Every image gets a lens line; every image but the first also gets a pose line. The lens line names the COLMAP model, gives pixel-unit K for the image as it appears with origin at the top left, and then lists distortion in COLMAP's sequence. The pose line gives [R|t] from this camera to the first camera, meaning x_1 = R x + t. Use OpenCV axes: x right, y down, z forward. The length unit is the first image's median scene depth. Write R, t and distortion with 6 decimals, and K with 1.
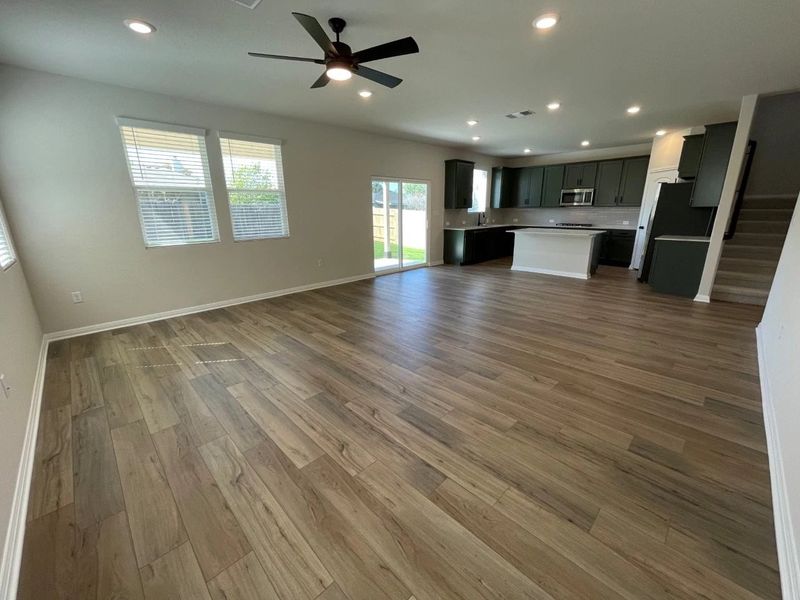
lens RADIAL K [[329.0, 0, 395.9], [0, 329.0, 299.8], [0, 0, 1]] dist [-0.002621, 0.001997]
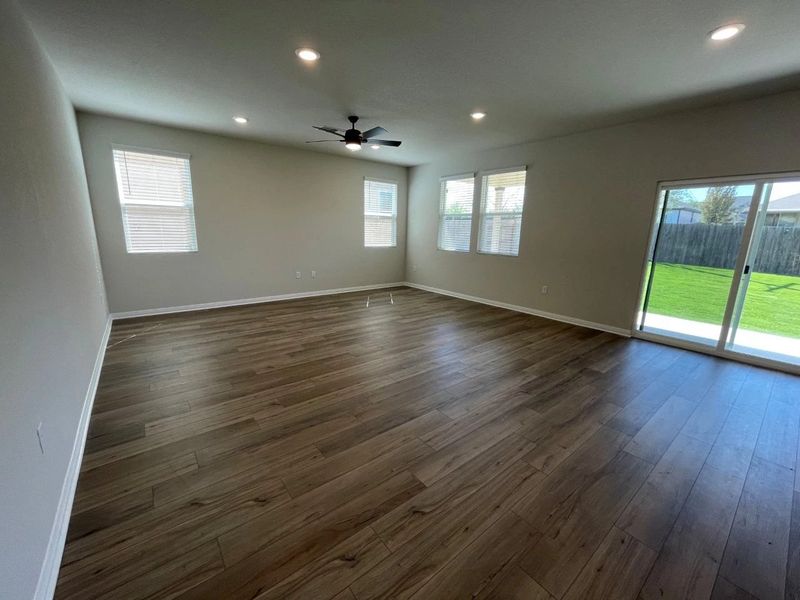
lens RADIAL K [[329.0, 0, 397.9], [0, 329.0, 297.2], [0, 0, 1]] dist [-0.002621, 0.001997]
pose [[-0.109233, 0.212550, -0.971025, 0.880518], [-0.289912, 0.927587, 0.235655, -0.240186], [0.950799, 0.307253, -0.039702, 0.842204]]
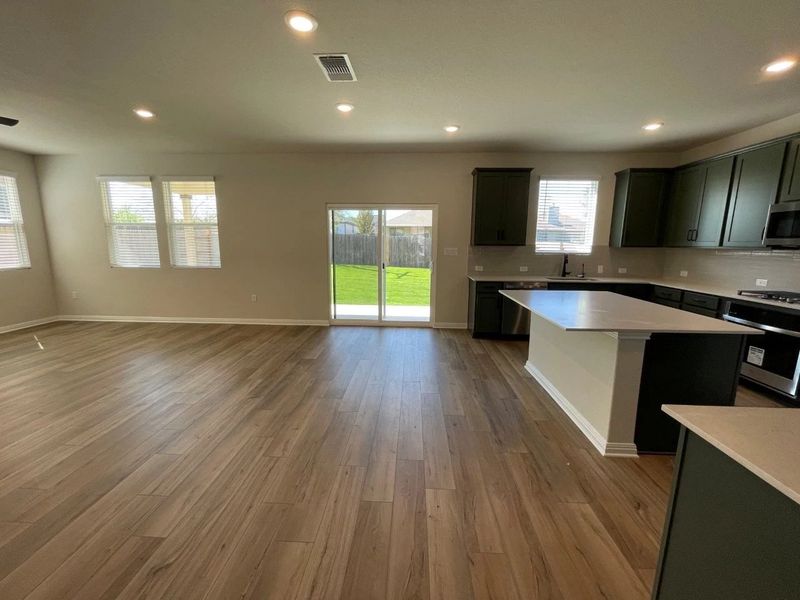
lens RADIAL K [[329.0, 0, 397.6], [0, 329.0, 296.2], [0, 0, 1]] dist [-0.002621, 0.001997]
pose [[0.672912, 0.135860, -0.727139, 0.923023], [-0.215196, 0.976428, -0.016711, -0.241416], [0.707729, 0.167723, 0.686287, 0.822852]]
